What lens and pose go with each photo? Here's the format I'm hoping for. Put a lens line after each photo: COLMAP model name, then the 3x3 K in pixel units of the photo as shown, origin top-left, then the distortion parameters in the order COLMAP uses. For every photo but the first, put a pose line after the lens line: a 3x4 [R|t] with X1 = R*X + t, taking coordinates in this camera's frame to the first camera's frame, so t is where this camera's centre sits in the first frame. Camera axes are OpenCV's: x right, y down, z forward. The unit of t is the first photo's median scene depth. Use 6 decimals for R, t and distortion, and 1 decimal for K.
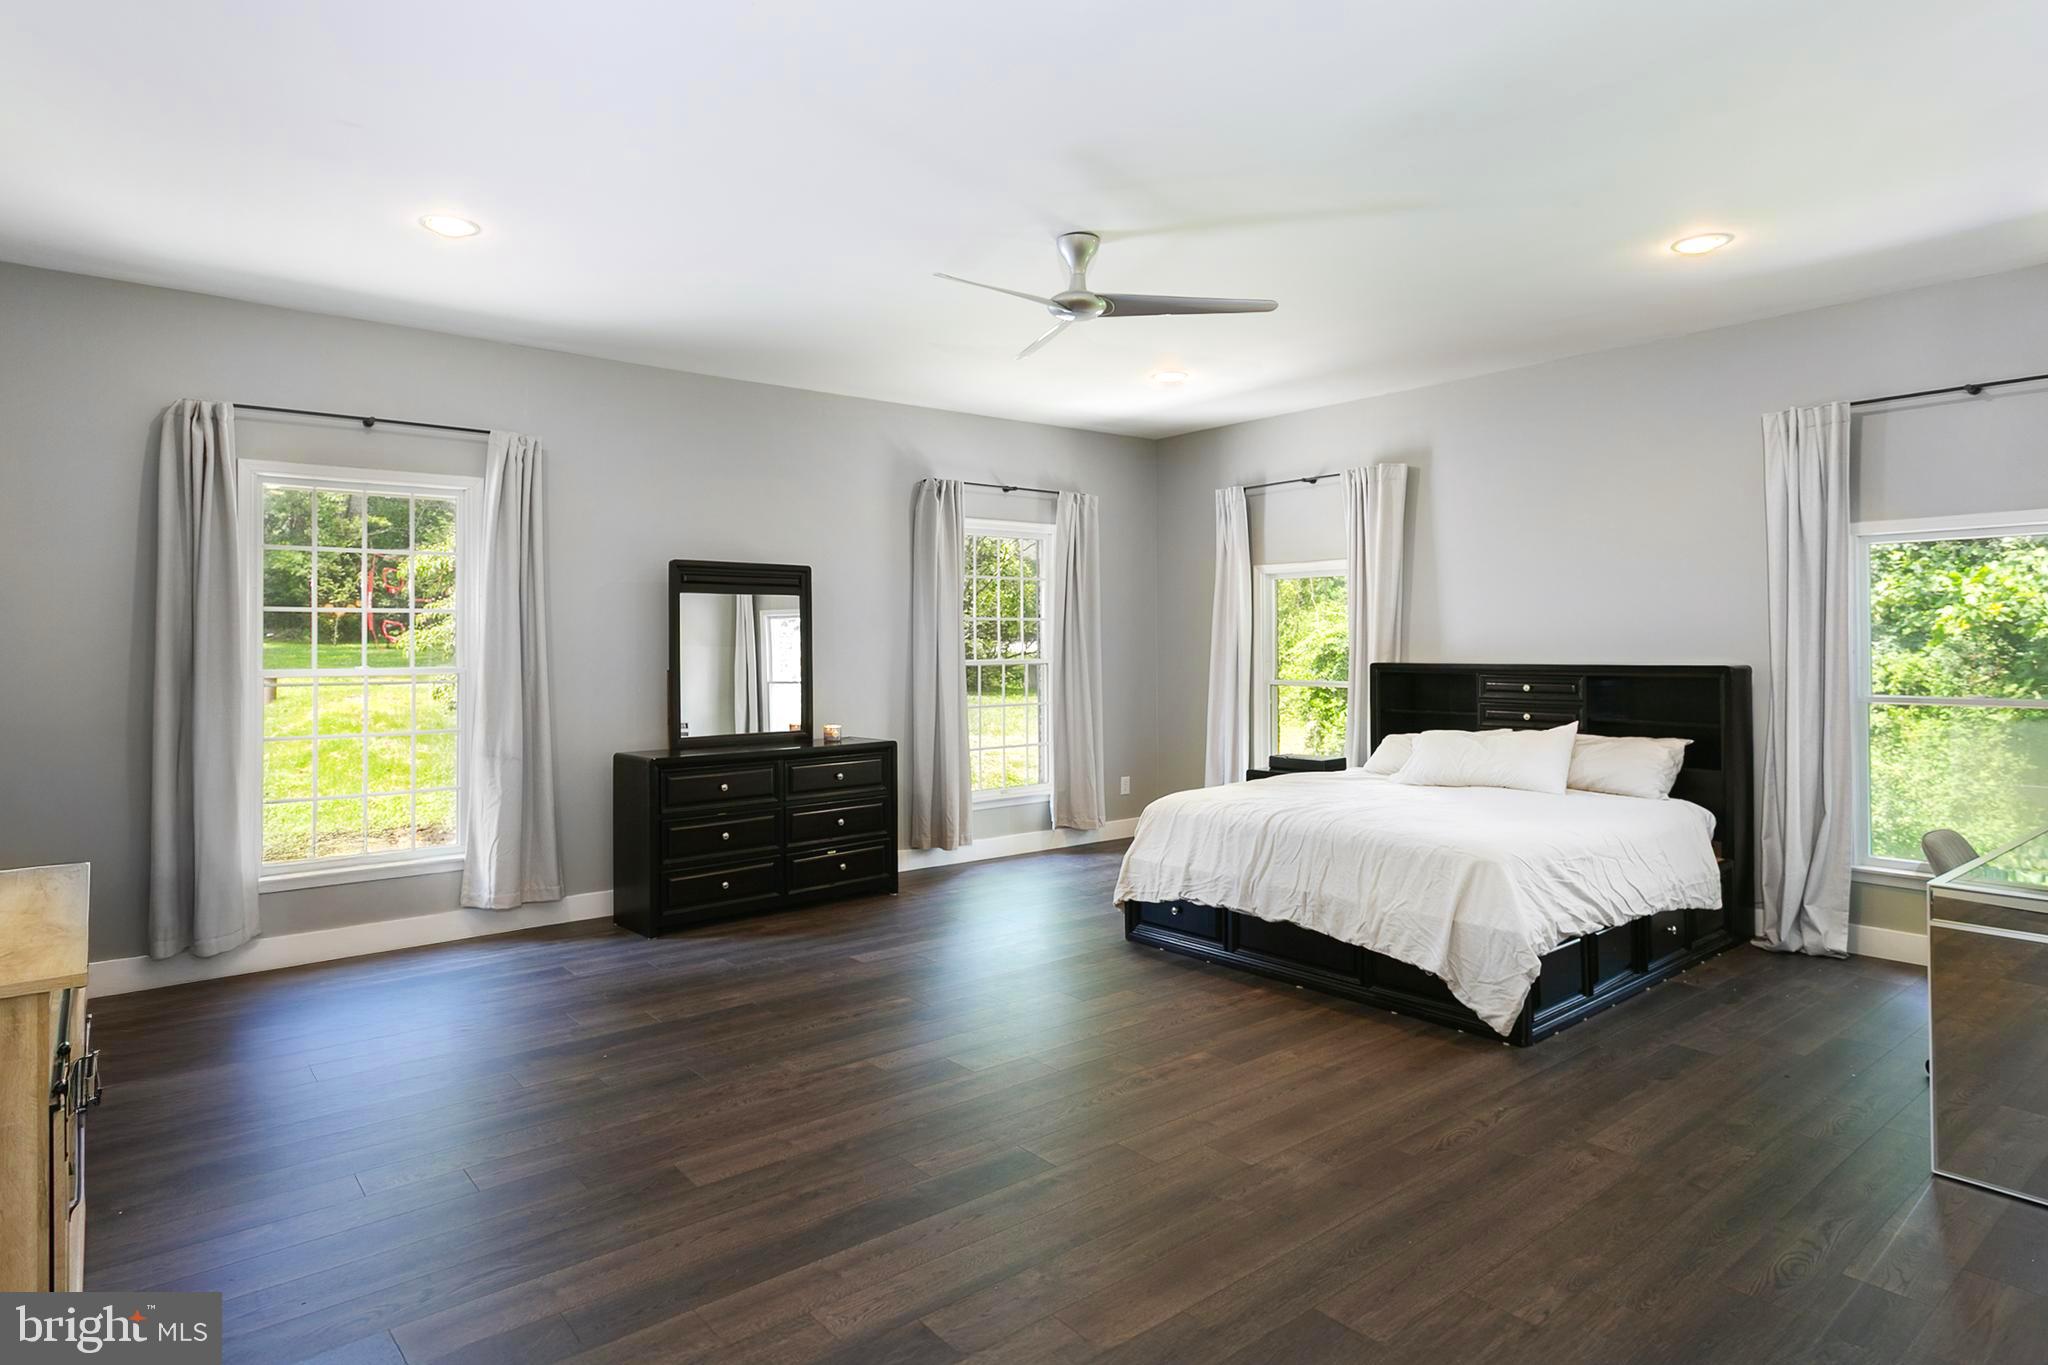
lens RADIAL K [[1143.4, 0, 1022.6], [0, 1143.4, 626.7], [0, 0, 1]] dist [-0.034367, -0.000242]
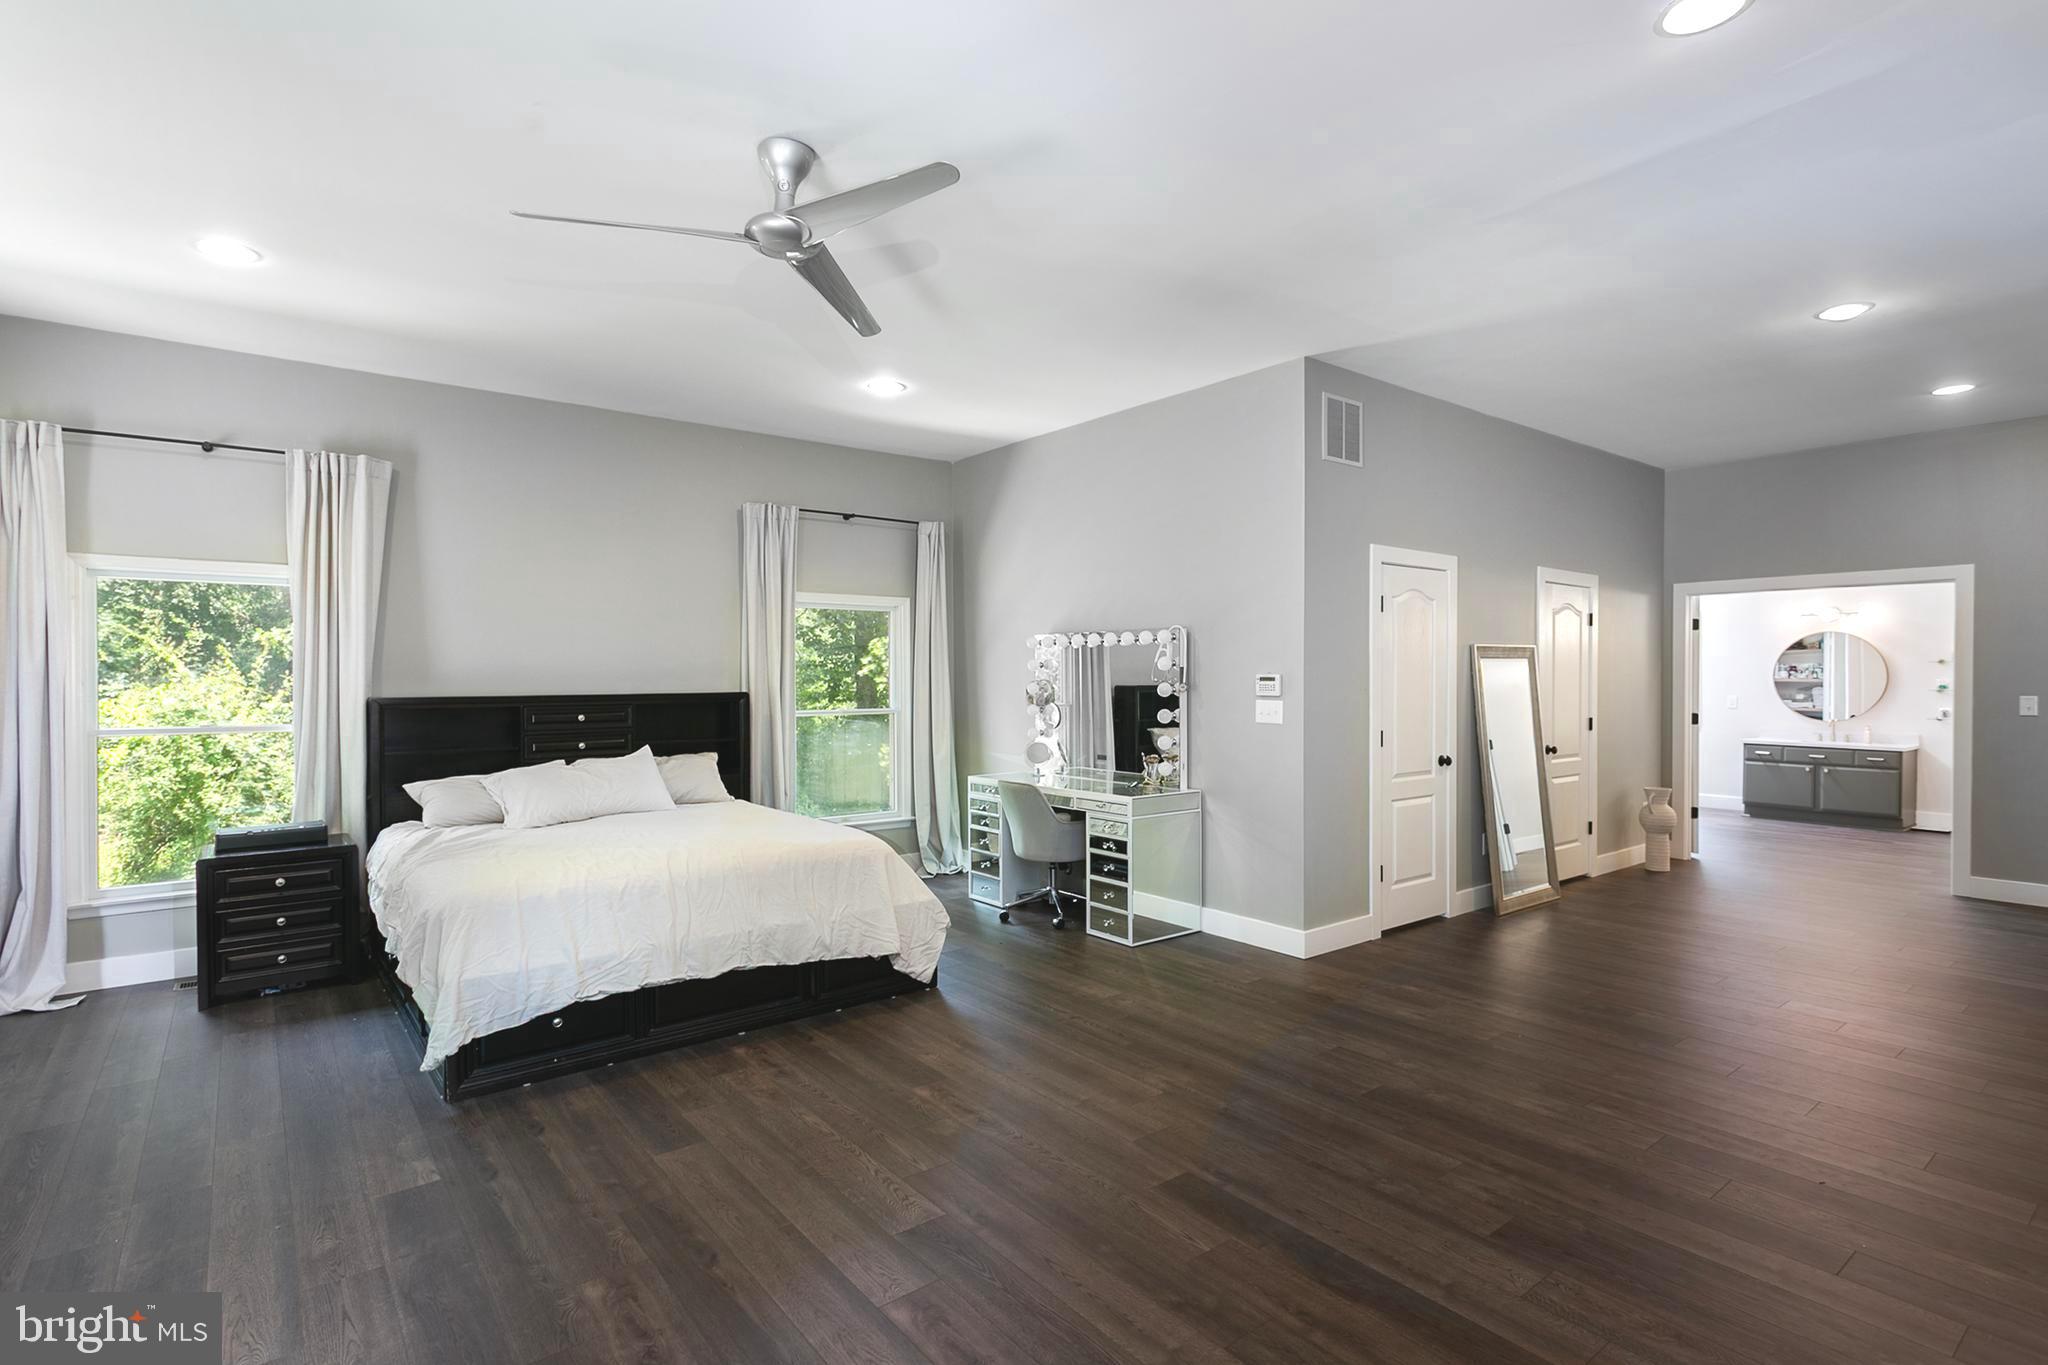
lens RADIAL K [[988.2, 0, 1024.0], [0, 988.2, 682.5], [0, 0, 1]] dist [0.002146, 0.000070]
pose [[0.016903, -0.007100, 0.999832, -0.614458], [-0.012932, 0.999890, 0.007319, 0.013105], [-0.999774, -0.013053, 0.016809, 0.793263]]
